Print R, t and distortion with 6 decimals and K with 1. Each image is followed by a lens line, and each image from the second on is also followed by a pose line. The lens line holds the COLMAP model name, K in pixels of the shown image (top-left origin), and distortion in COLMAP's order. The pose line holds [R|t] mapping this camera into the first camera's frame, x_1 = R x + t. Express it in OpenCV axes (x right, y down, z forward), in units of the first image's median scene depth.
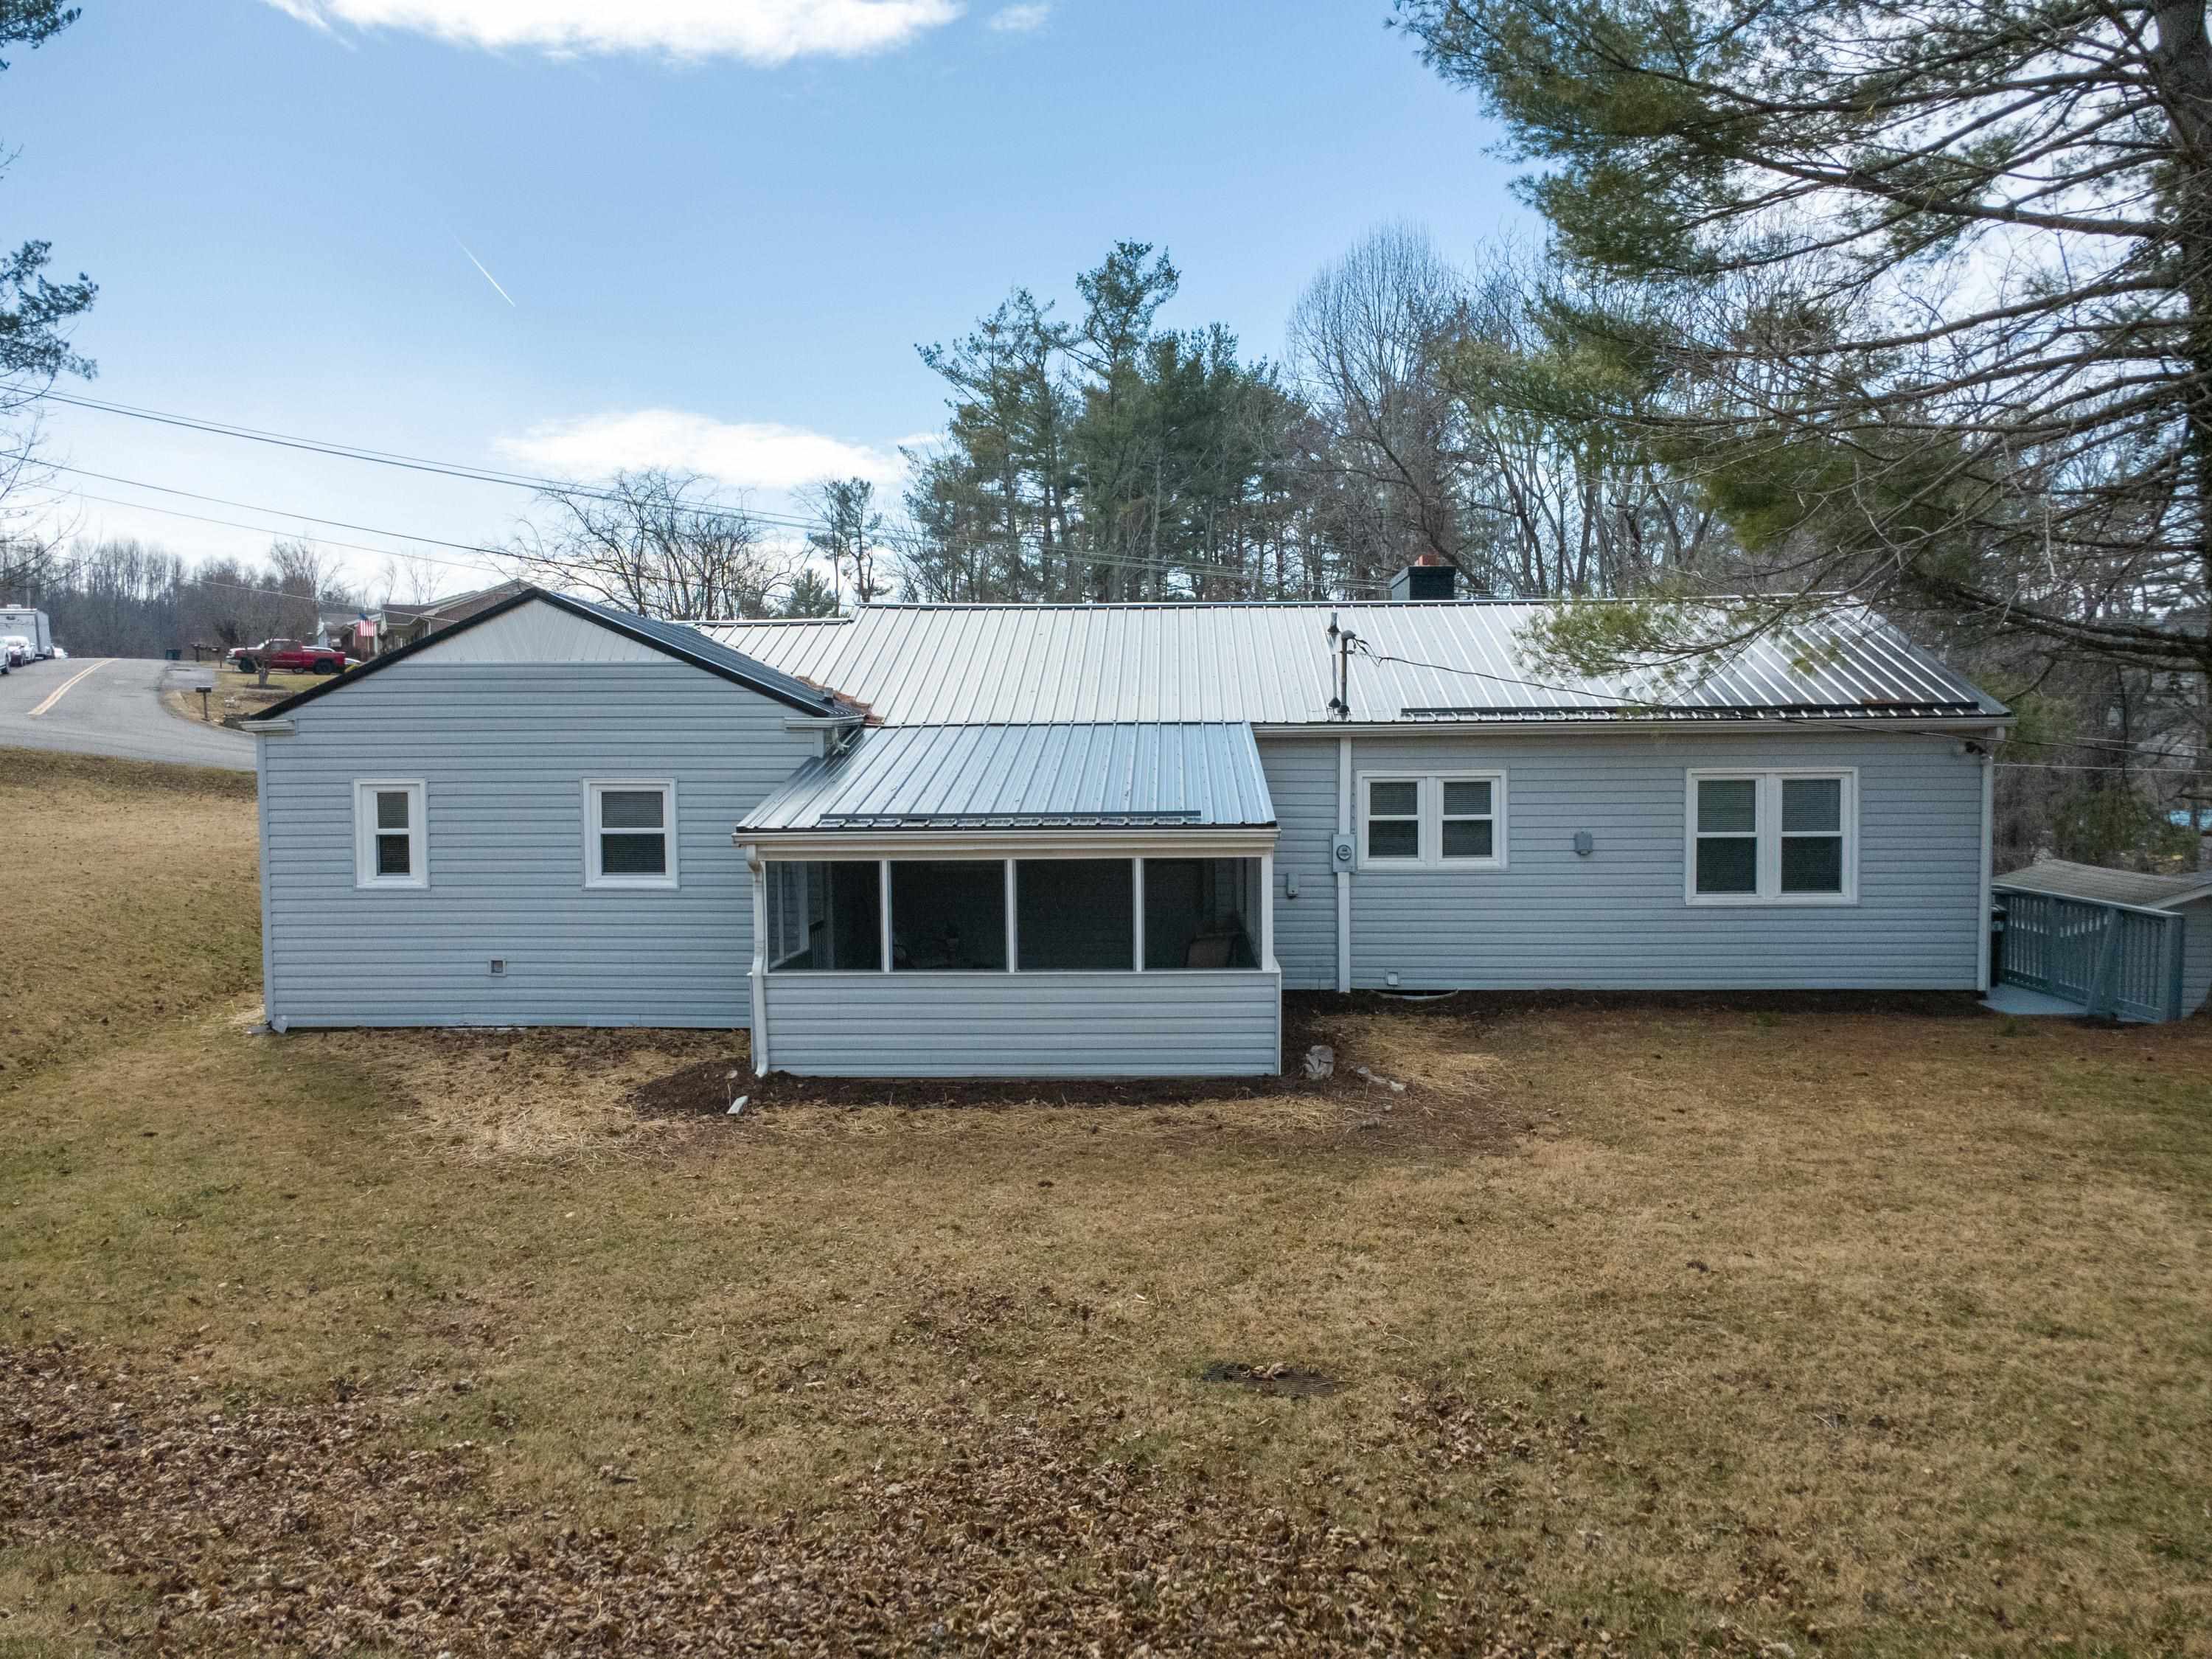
lens RADIAL K [[1561.9, 0, 1122.2], [0, 1561.9, 812.6], [0, 0, 1]] dist [0.003922, 0.003106]
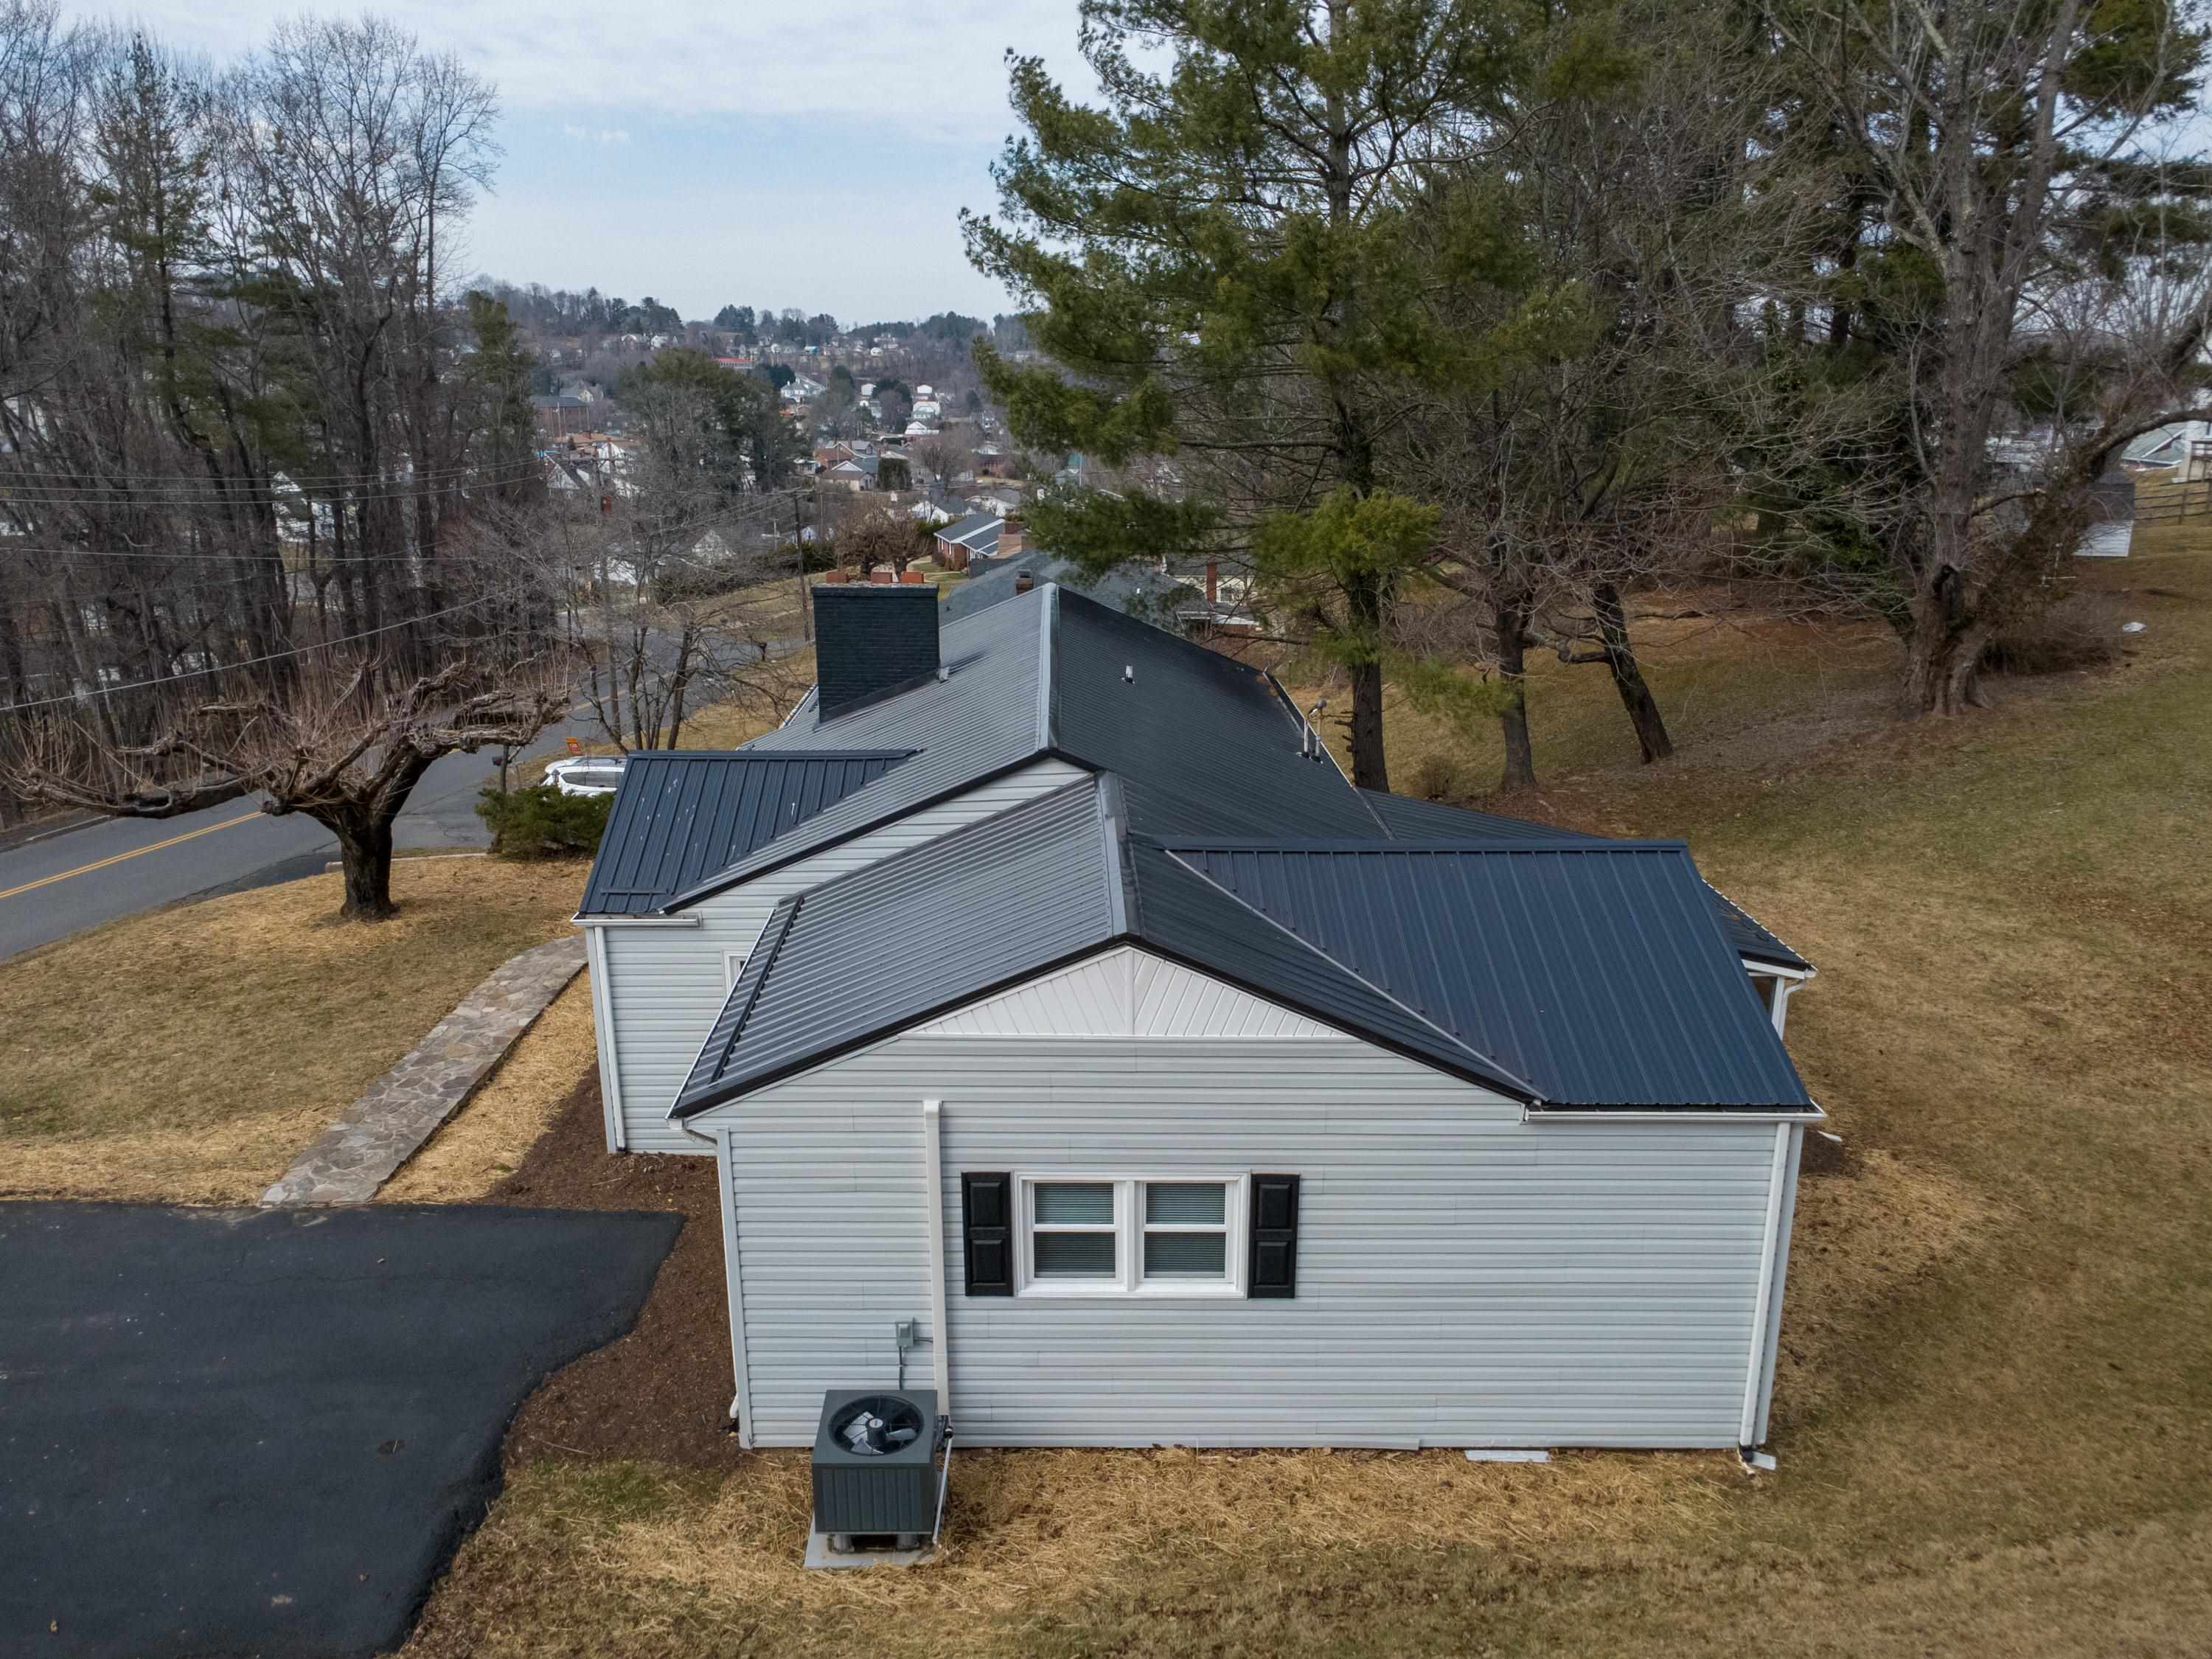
lens RADIAL K [[1561.9, 0, 1061.9], [0, 1561.9, 877.7], [0, 0, 1]] dist [0.003922, 0.003106]
pose [[-0.051261, -0.294242, 0.954355, -1.208609], [0.026115, 0.954890, 0.295809, -0.391470], [-0.998344, 0.040087, -0.041264, 1.385549]]
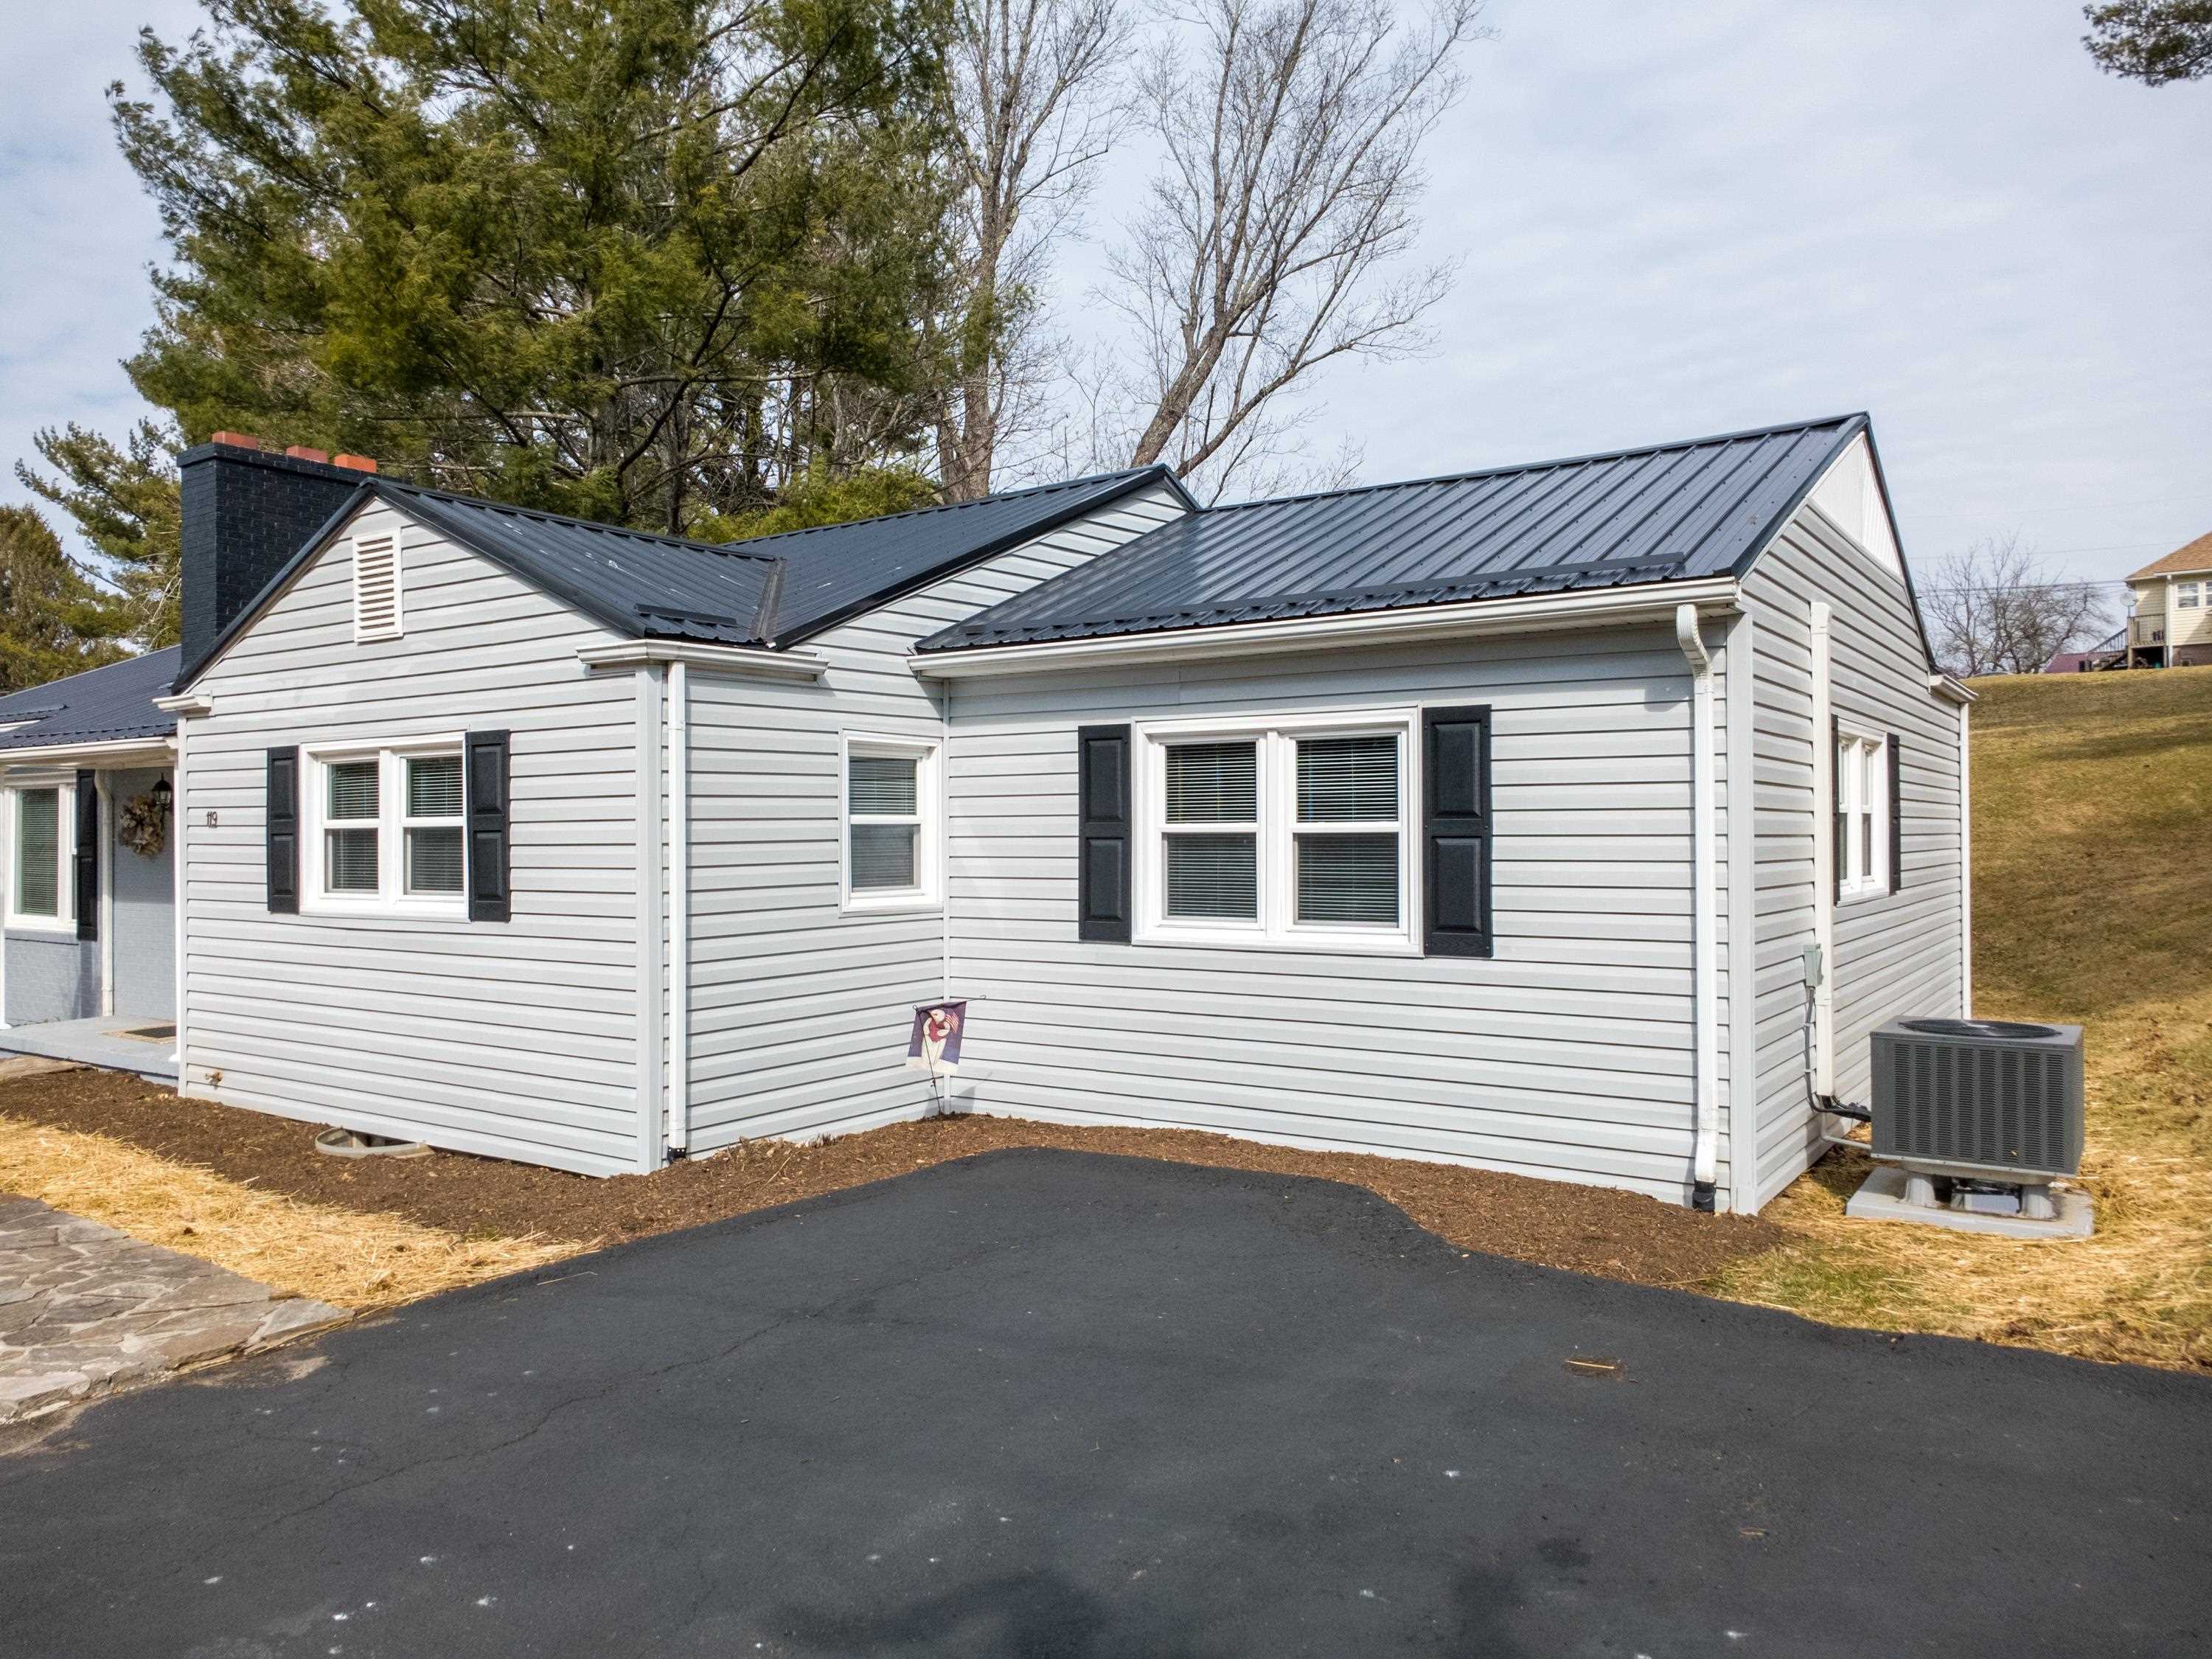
lens RADIAL K [[1561.9, 0, 1094.6], [0, 1561.9, 825.2], [0, 0, 1]] dist [0.003922, 0.003106]
pose [[-0.839522, 0.023658, 0.542811, -0.609389], [0.037218, 0.999209, 0.014011, -0.009095], [-0.542050, 0.031965, -0.839738, 2.016059]]
